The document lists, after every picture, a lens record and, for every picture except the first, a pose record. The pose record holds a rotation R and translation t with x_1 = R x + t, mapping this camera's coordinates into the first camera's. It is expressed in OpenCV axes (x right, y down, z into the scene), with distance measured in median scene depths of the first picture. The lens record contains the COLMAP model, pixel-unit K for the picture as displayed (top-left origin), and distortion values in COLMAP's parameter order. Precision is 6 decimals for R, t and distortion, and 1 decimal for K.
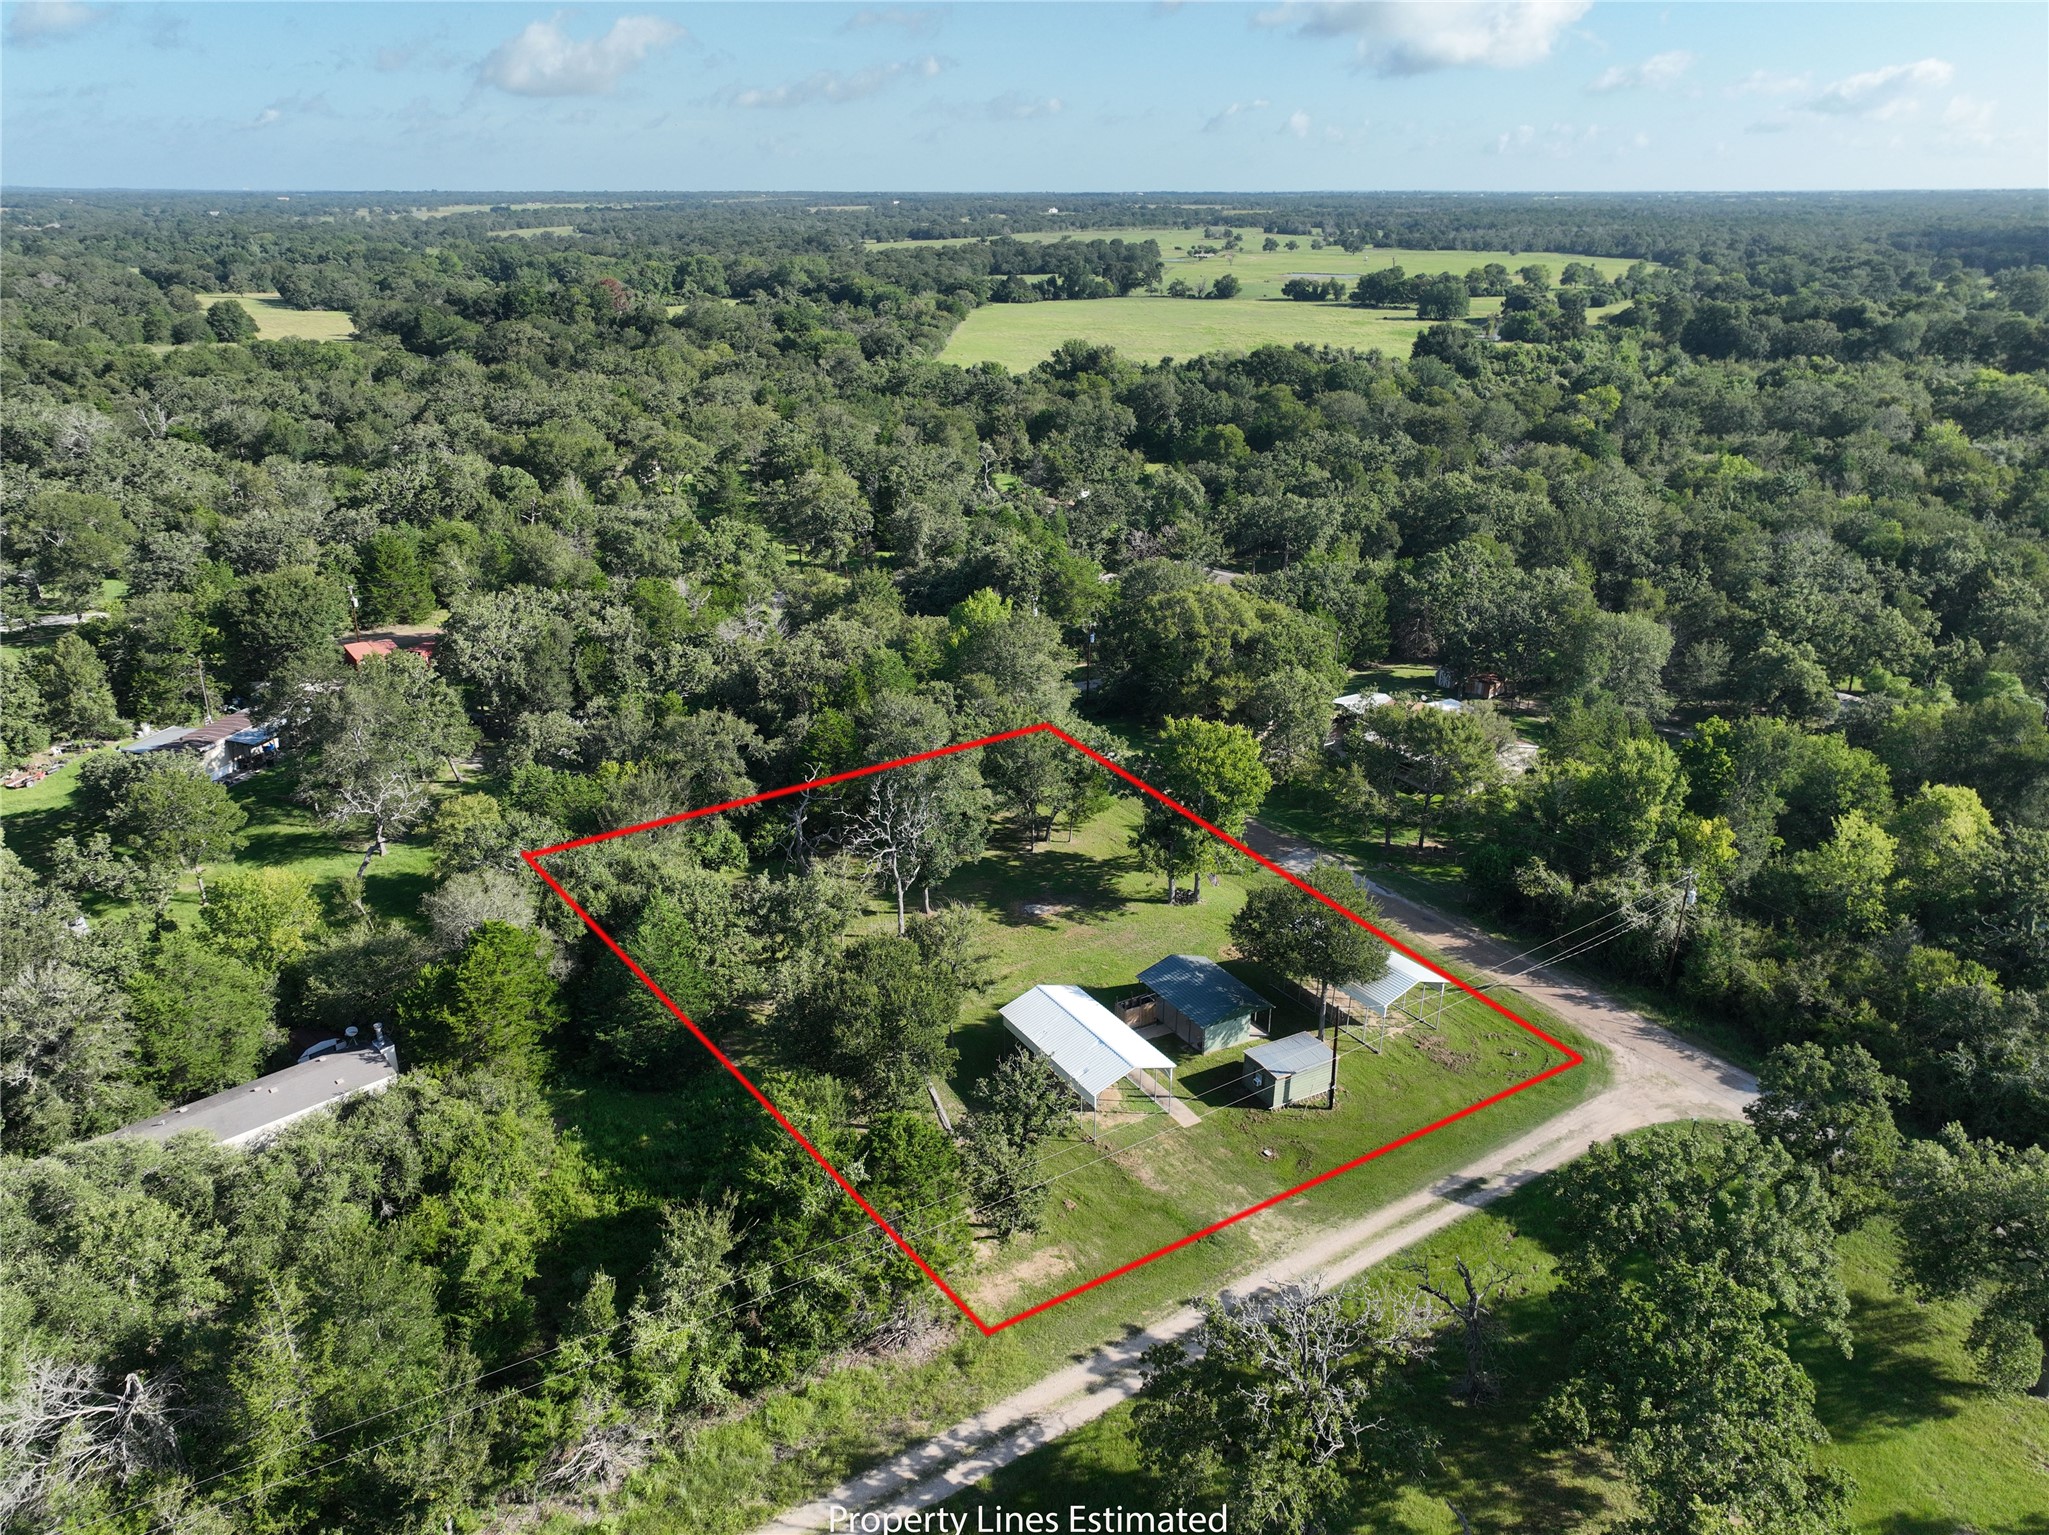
lens RADIAL K [[1437.5, 0, 1019.7], [0, 1437.5, 749.2], [0, 0, 1]] dist [0.008058, 0.013156]
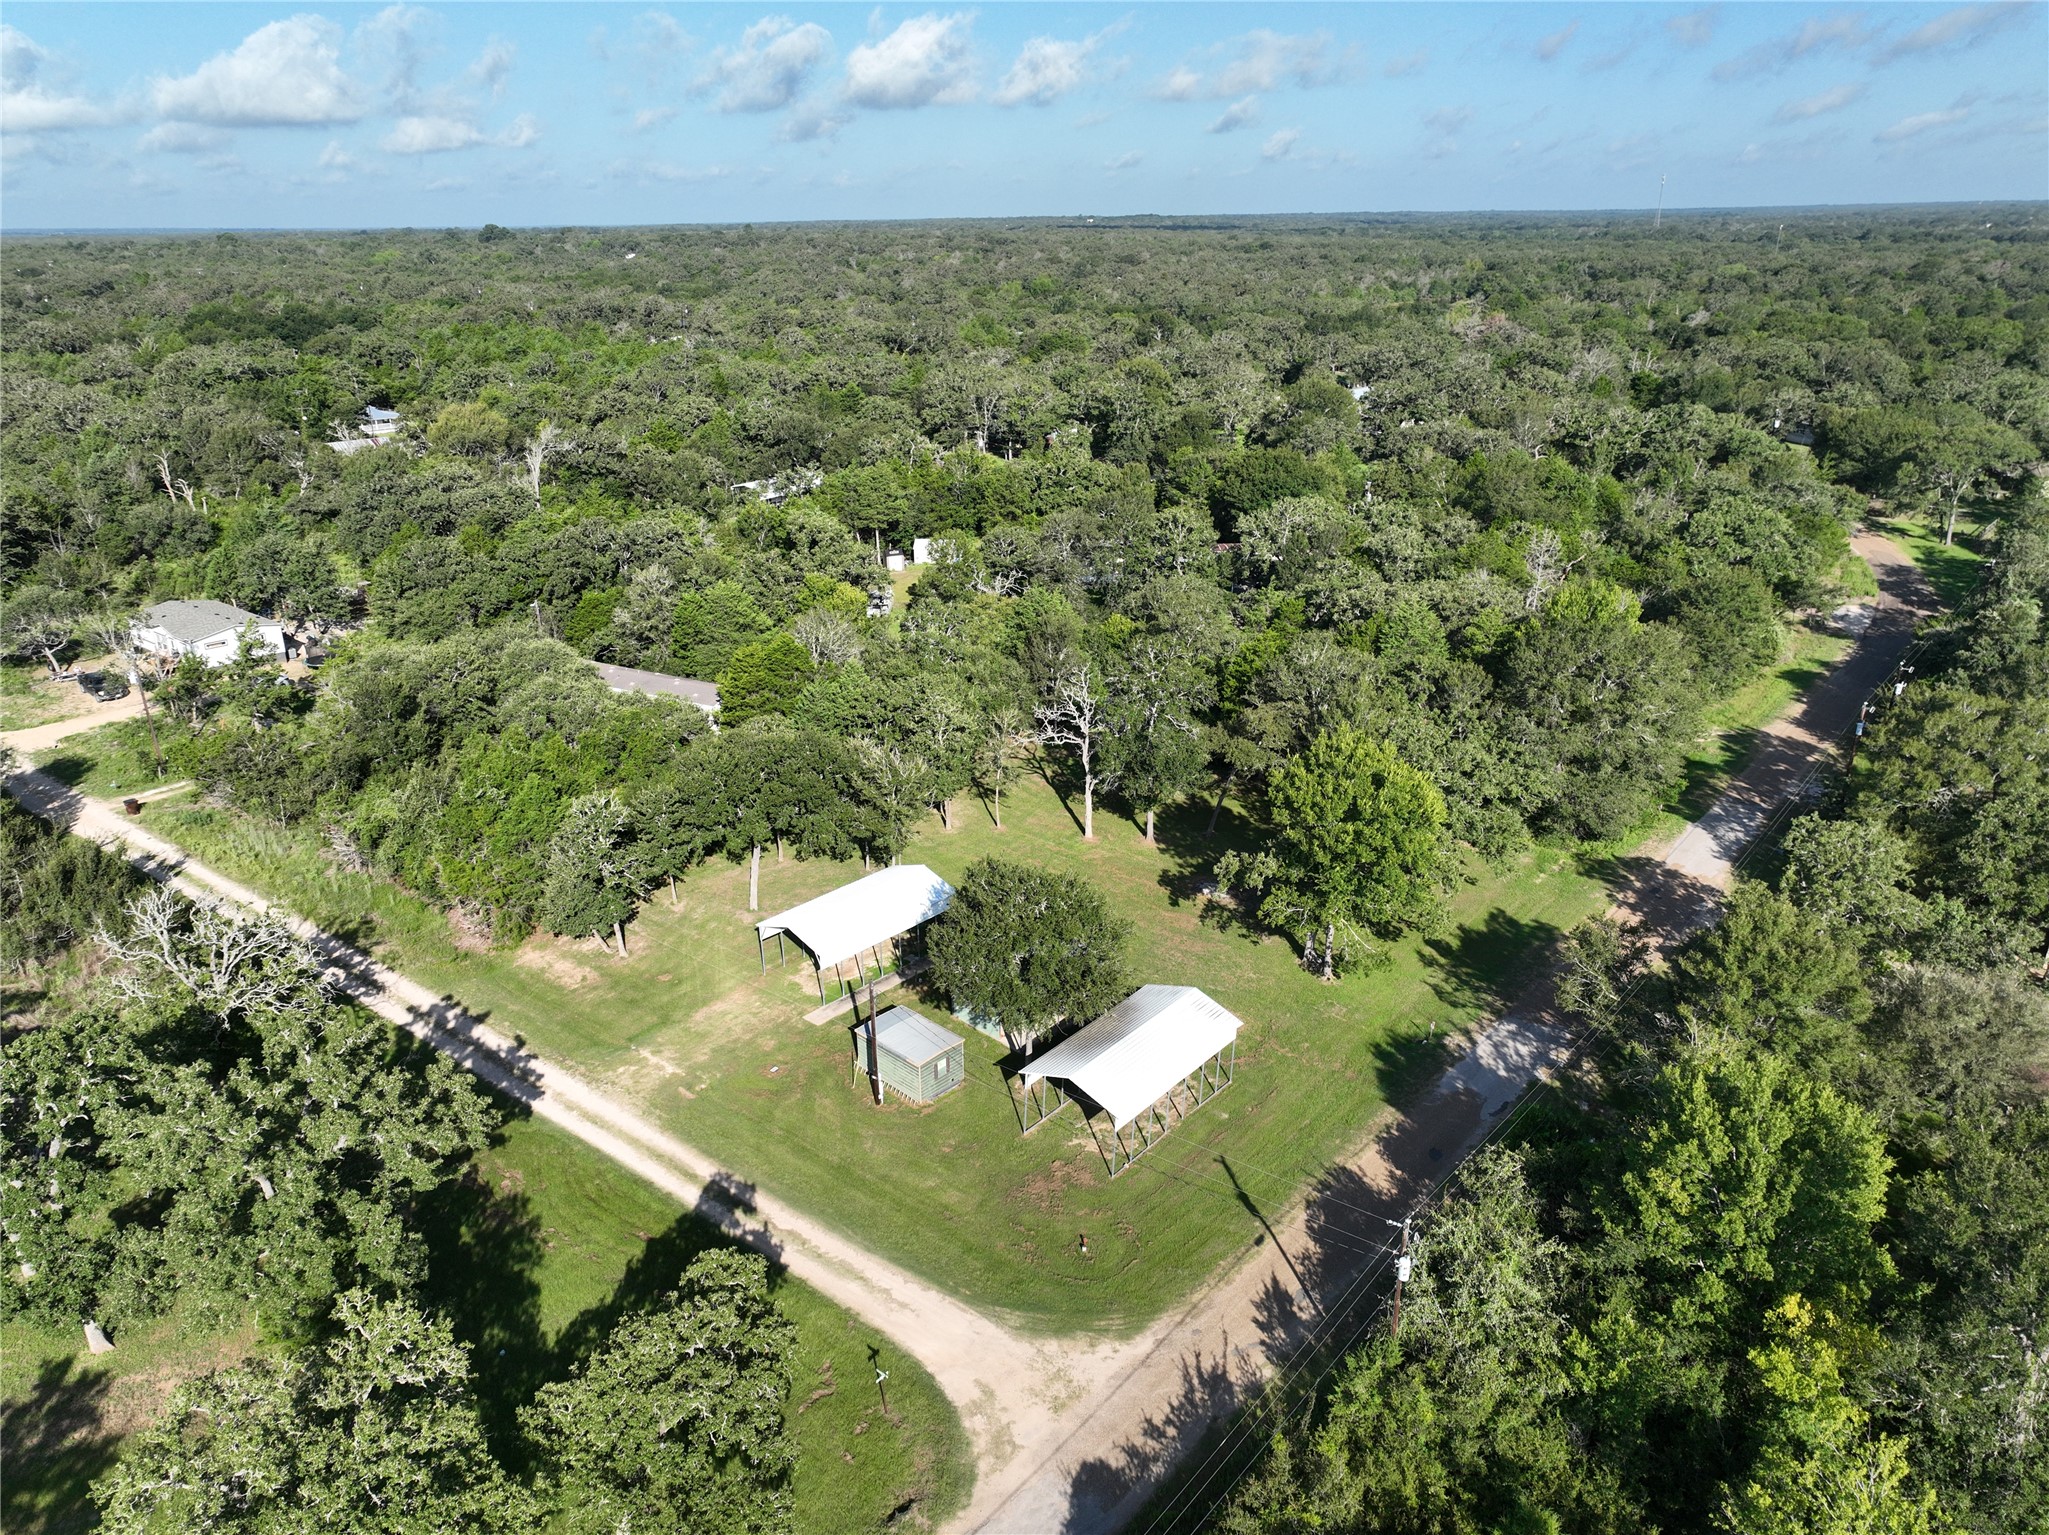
lens RADIAL K [[1437.5, 0, 1026.1], [0, 1437.5, 763.8], [0, 0, 1]] dist [0.008058, 0.013156]
pose [[0.299595, 0.337839, -0.892249, 0.767222], [-0.332497, 0.913547, 0.234259, -0.129378], [0.894253, 0.226488, 0.386025, 0.590107]]
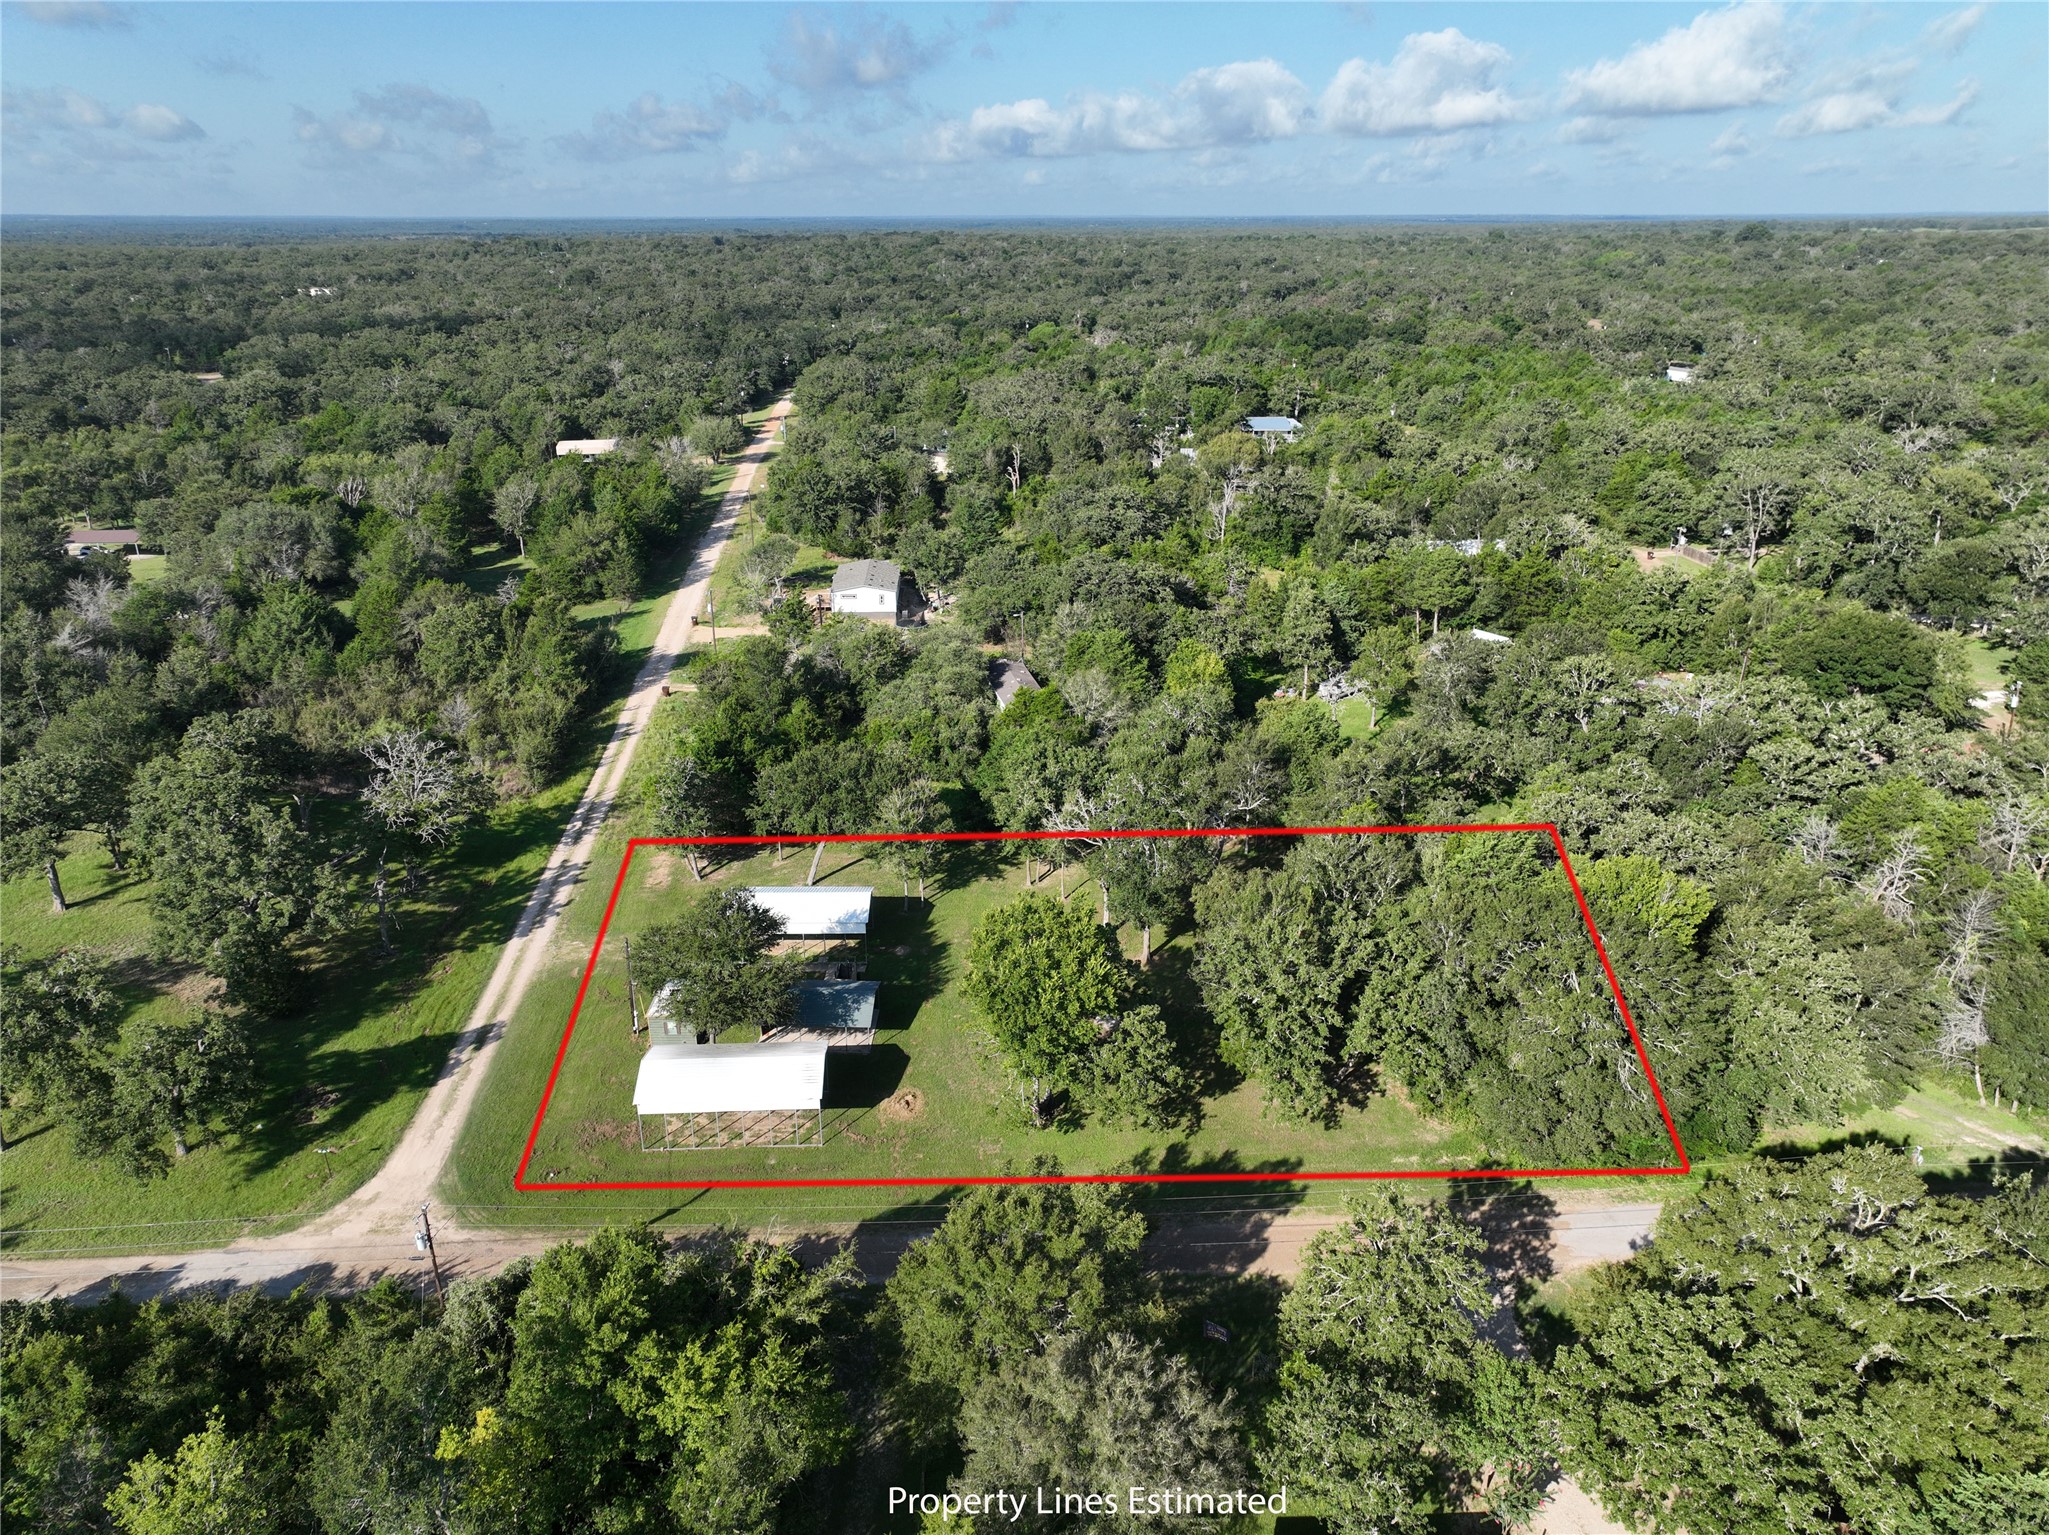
lens RADIAL K [[1437.5, 0, 1022.1], [0, 1437.5, 766.9], [0, 0, 1]] dist [0.008058, 0.013156]
pose [[-0.502990, 0.314561, -0.805017, 0.741066], [-0.304967, 0.806914, 0.505852, -0.468406], [0.808701, 0.499941, -0.309939, 1.229775]]
